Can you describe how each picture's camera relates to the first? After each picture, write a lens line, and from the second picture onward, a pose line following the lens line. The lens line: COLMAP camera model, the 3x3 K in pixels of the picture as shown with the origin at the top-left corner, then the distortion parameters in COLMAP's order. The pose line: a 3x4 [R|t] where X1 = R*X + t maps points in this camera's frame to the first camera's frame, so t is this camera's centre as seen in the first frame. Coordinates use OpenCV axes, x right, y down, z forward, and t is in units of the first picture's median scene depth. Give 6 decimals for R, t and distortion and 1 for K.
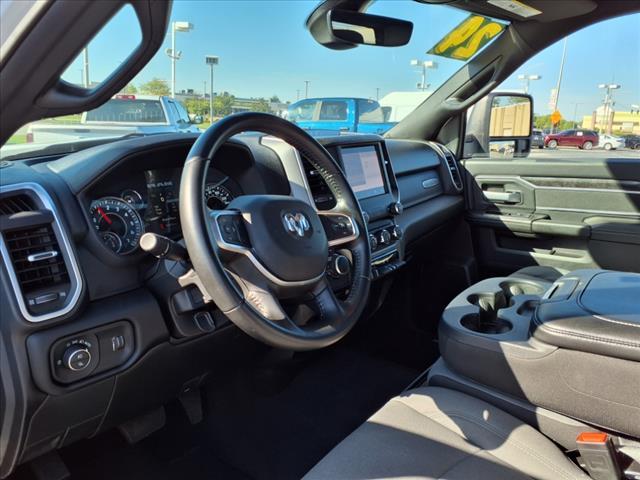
lens RADIAL K [[507.9, 0, 320.0], [0, 507.9, 244.6], [0, 0, 1]] dist [0.074335, -0.156002]
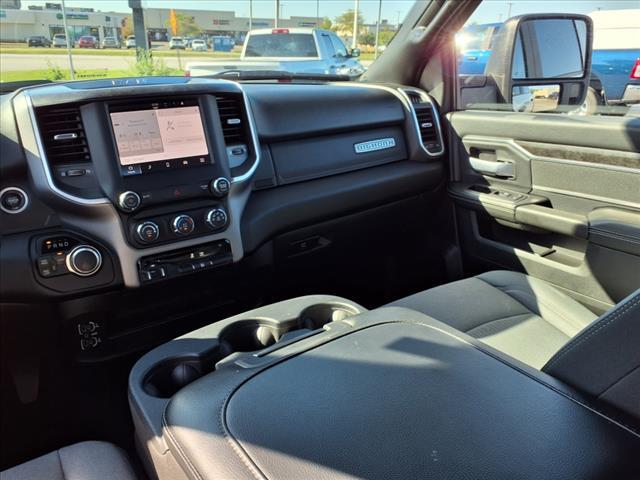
lens RADIAL K [[507.9, 0, 320.0], [0, 507.9, 244.6], [0, 0, 1]] dist [0.074335, -0.156002]
pose [[0.932108, 0.105617, -0.346439, 0.426373], [-0.062569, 0.989112, 0.133199, -0.072601], [0.356735, -0.102480, 0.928568, 0.259593]]
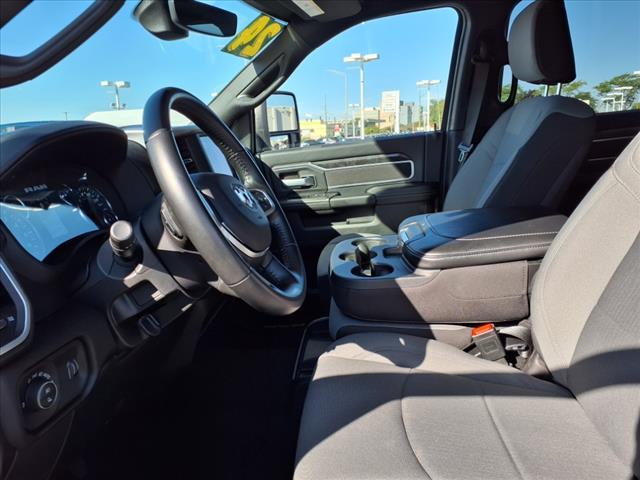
lens RADIAL K [[507.9, 0, 320.0], [0, 507.9, 244.6], [0, 0, 1]] dist [0.074335, -0.156002]
pose [[0.844898, -0.188036, 0.500790, -0.201079], [0.205785, 0.978389, 0.020179, 0.028589], [-0.493762, 0.086006, 0.865334, 0.033651]]
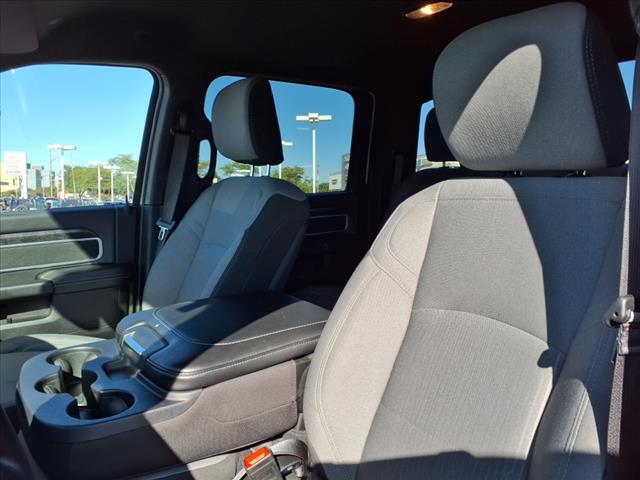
lens RADIAL K [[507.9, 0, 320.0], [0, 507.9, 244.6], [0, 0, 1]] dist [0.074335, -0.156002]
pose [[0.338006, -0.122337, 0.933159, -0.161298], [0.235218, 0.971030, 0.042102, -0.024339], [-0.911276, 0.205265, 0.356990, 0.208241]]
